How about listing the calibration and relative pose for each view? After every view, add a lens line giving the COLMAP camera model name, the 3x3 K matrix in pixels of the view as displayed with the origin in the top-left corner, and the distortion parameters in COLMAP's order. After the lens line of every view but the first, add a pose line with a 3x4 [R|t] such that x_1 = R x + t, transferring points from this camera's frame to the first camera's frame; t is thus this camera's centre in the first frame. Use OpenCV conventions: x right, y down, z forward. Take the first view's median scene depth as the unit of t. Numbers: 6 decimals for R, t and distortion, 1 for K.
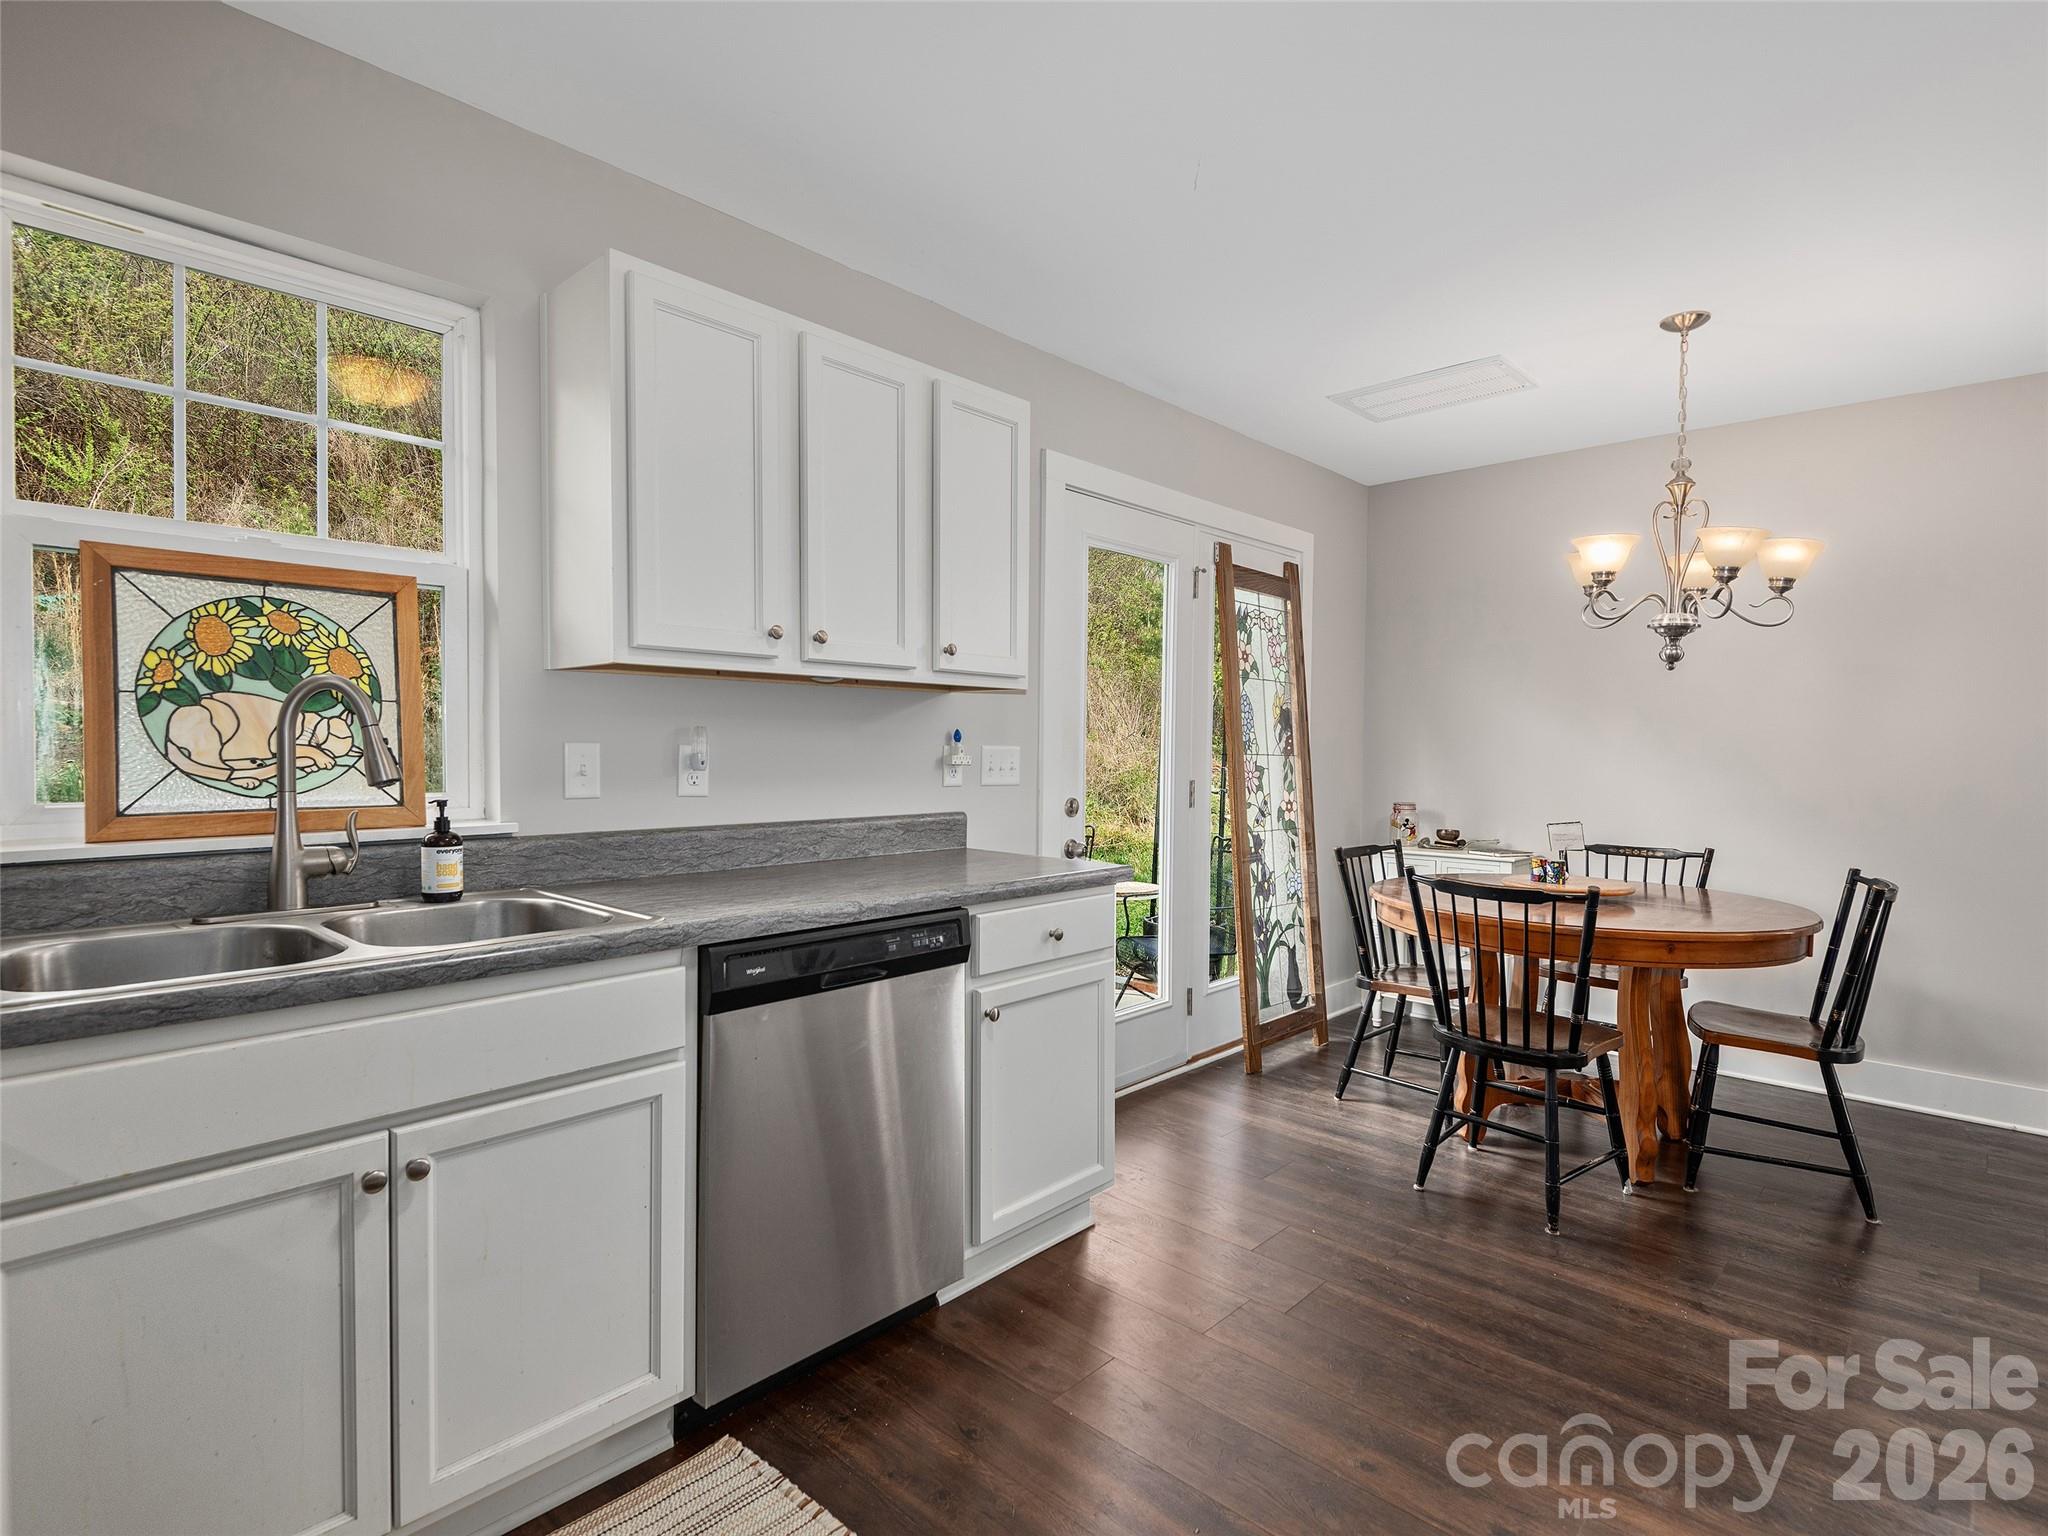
lens RADIAL K [[1036.4, 0, 1029.8], [0, 1036.4, 762.3], [0, 0, 1]] dist [0.040534, -0.029192]
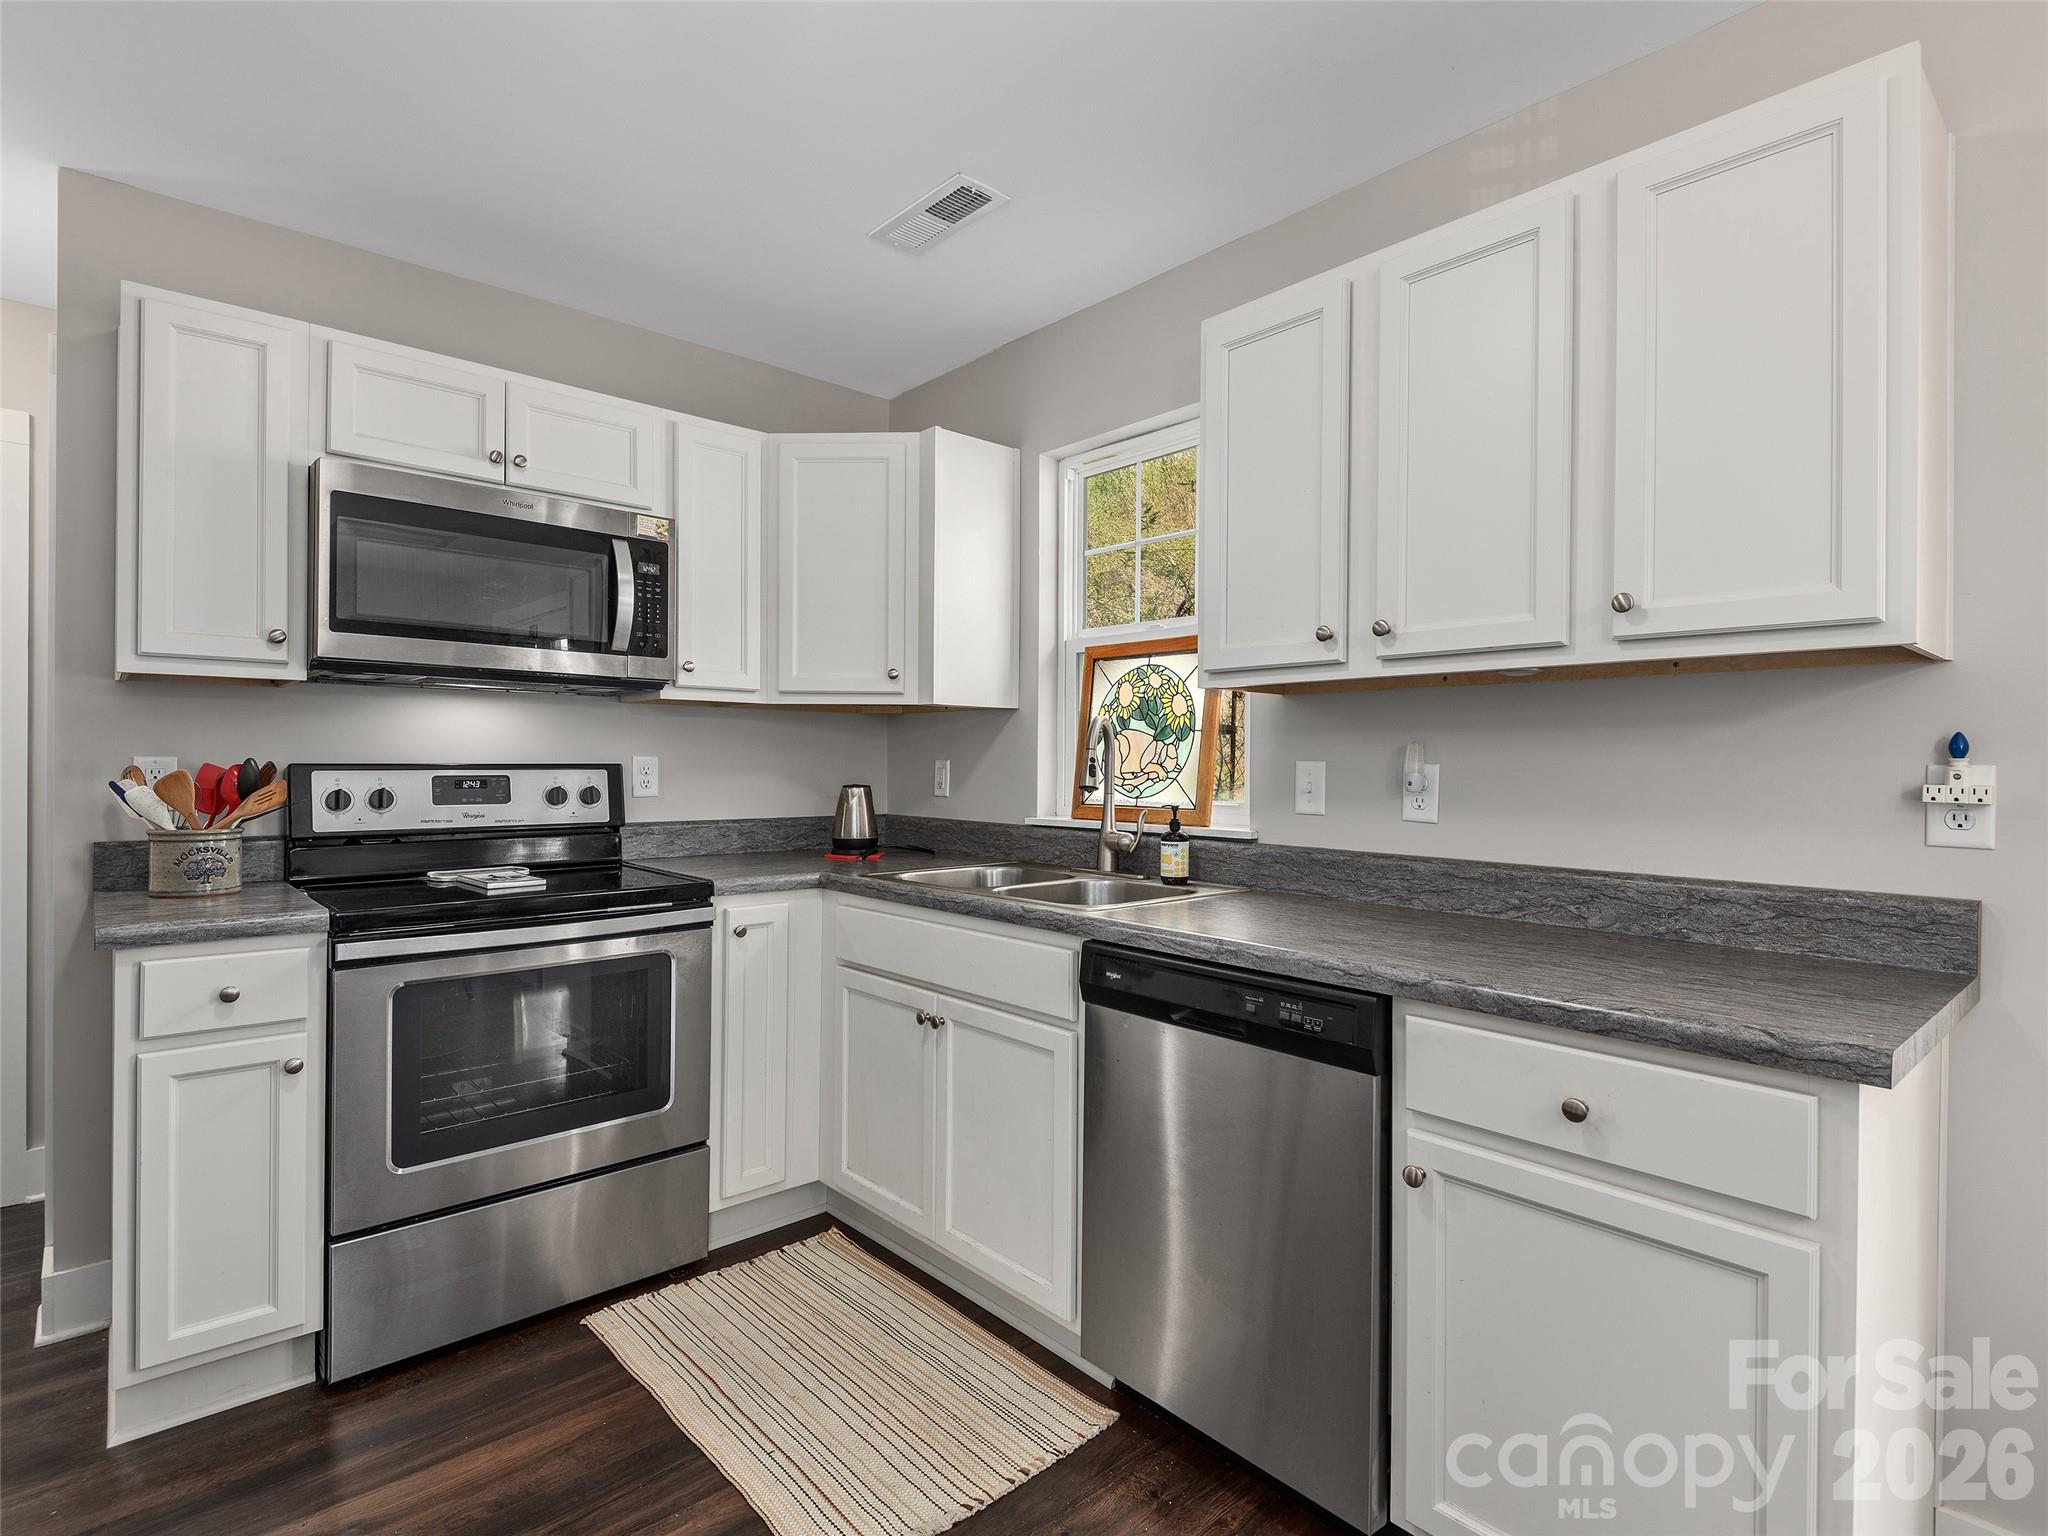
lens RADIAL K [[1036.4, 0, 1029.8], [0, 1036.4, 762.3], [0, 0, 1]] dist [0.040534, -0.029192]
pose [[-0.086382, -0.007531, -0.996234, 0.431691], [-0.026055, 0.999646, -0.005297, -0.003418], [0.995921, 0.025499, -0.086547, 0.548217]]
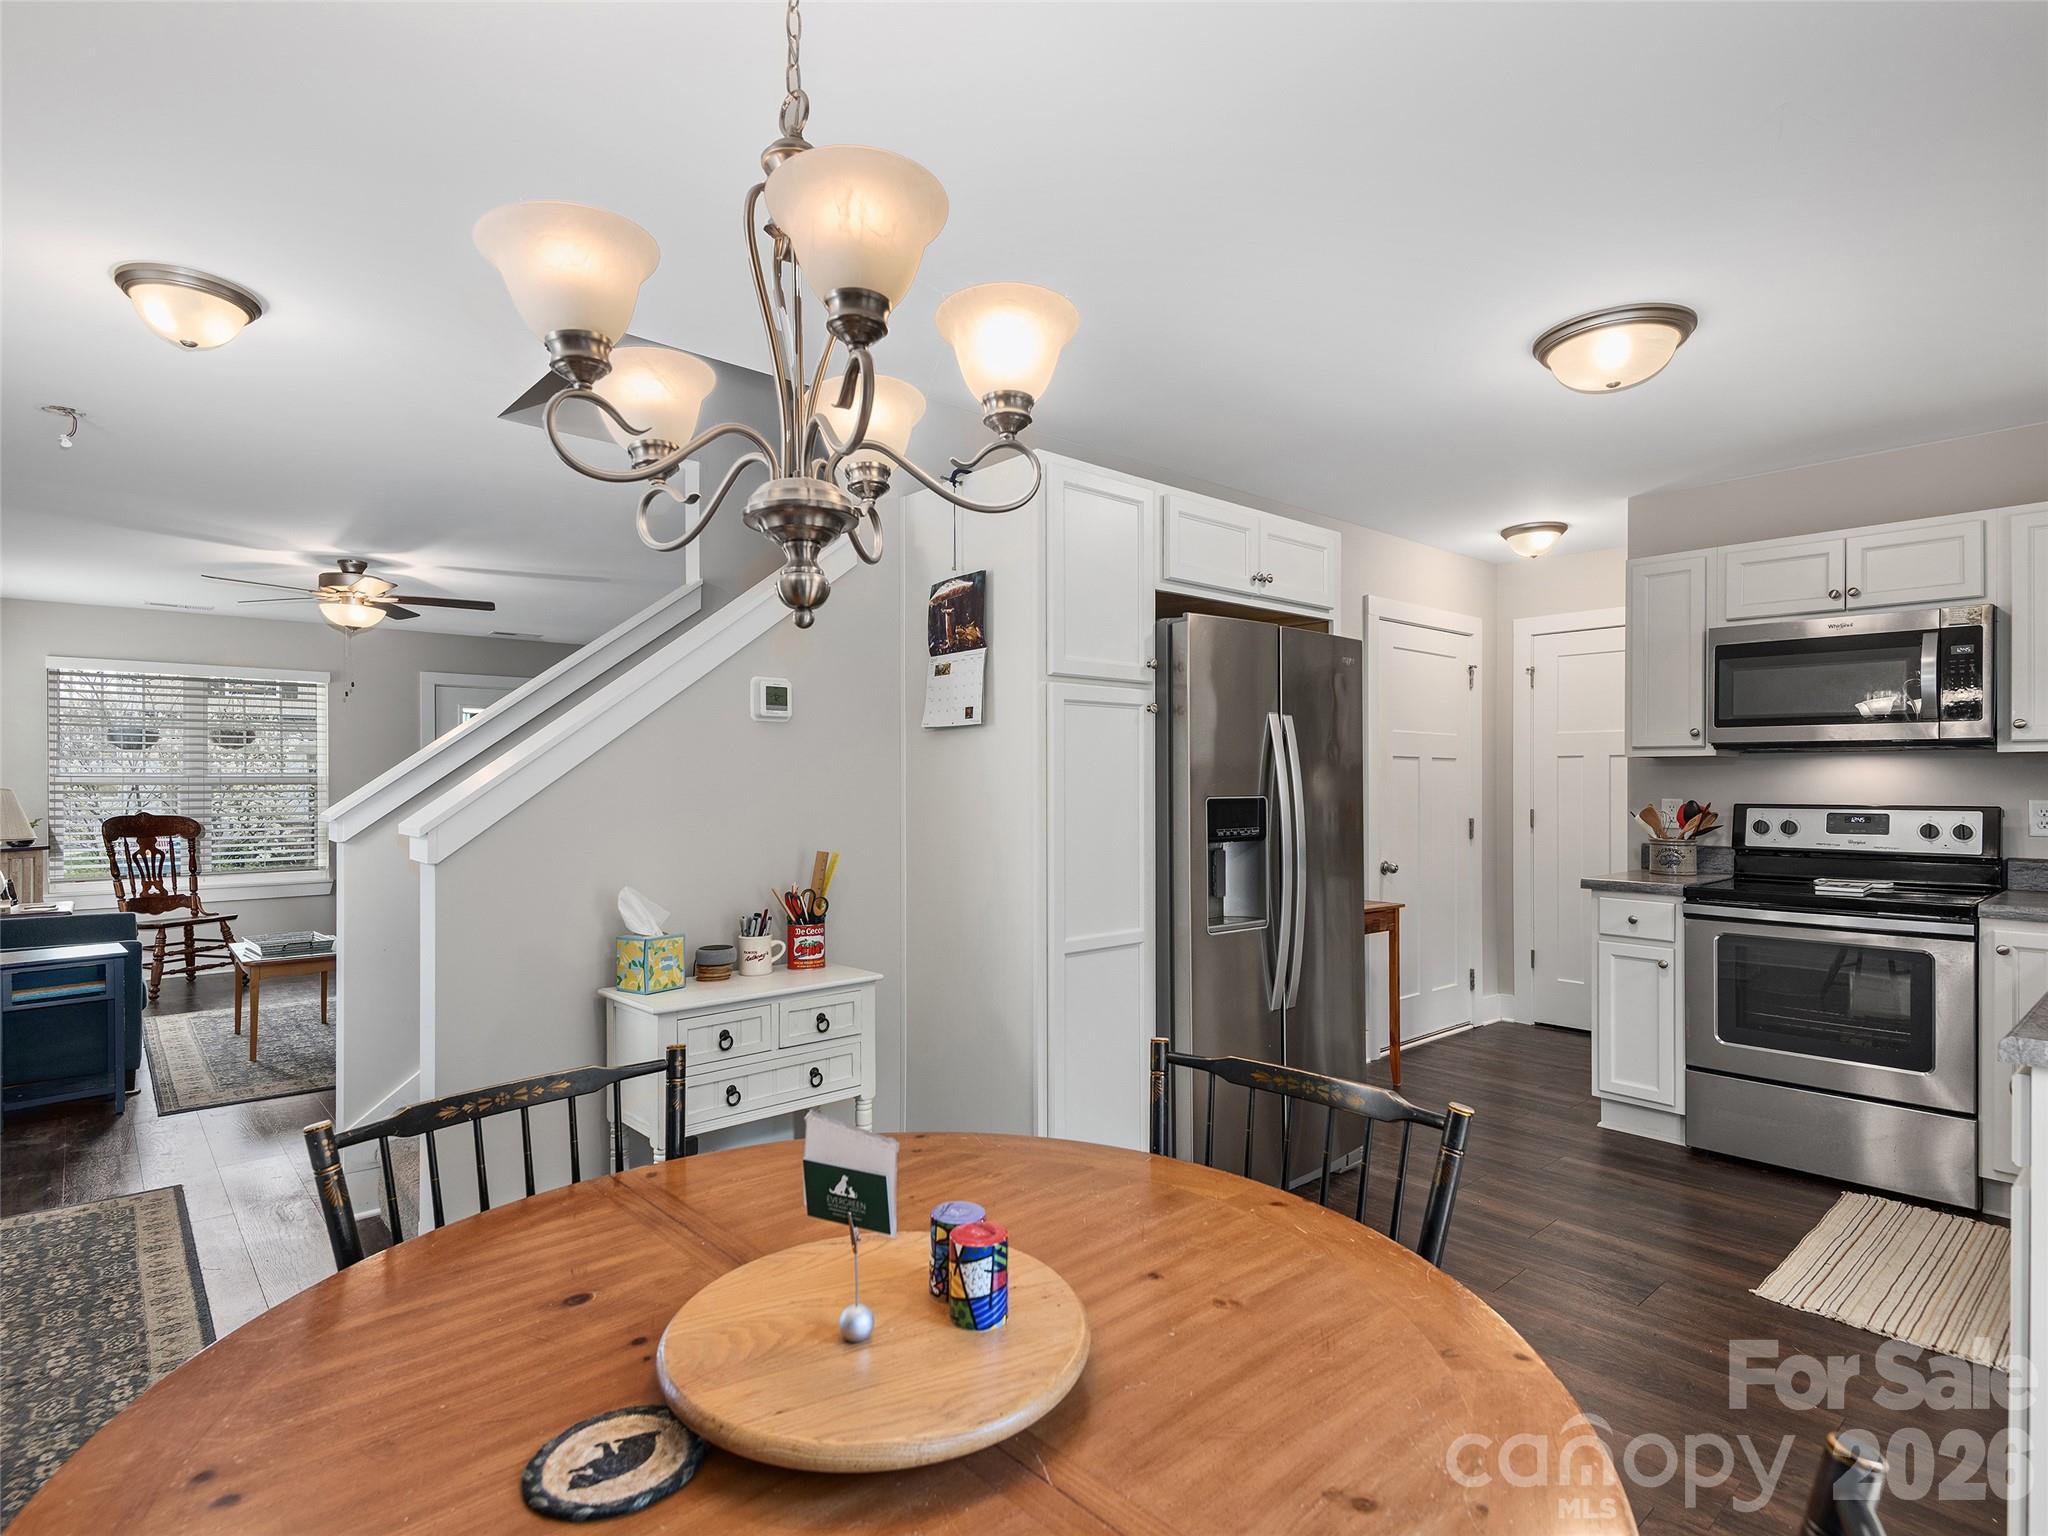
lens RADIAL K [[1061.1, 0, 1023.5], [0, 1061.1, 781.7], [0, 0, 1]] dist [0.037926, -0.031439]
pose [[-0.995725, -0.009779, 0.091852, 0.453306], [-0.008078, 0.999789, 0.018867, -0.035136], [-0.092017, 0.018045, -0.995594, 1.278105]]
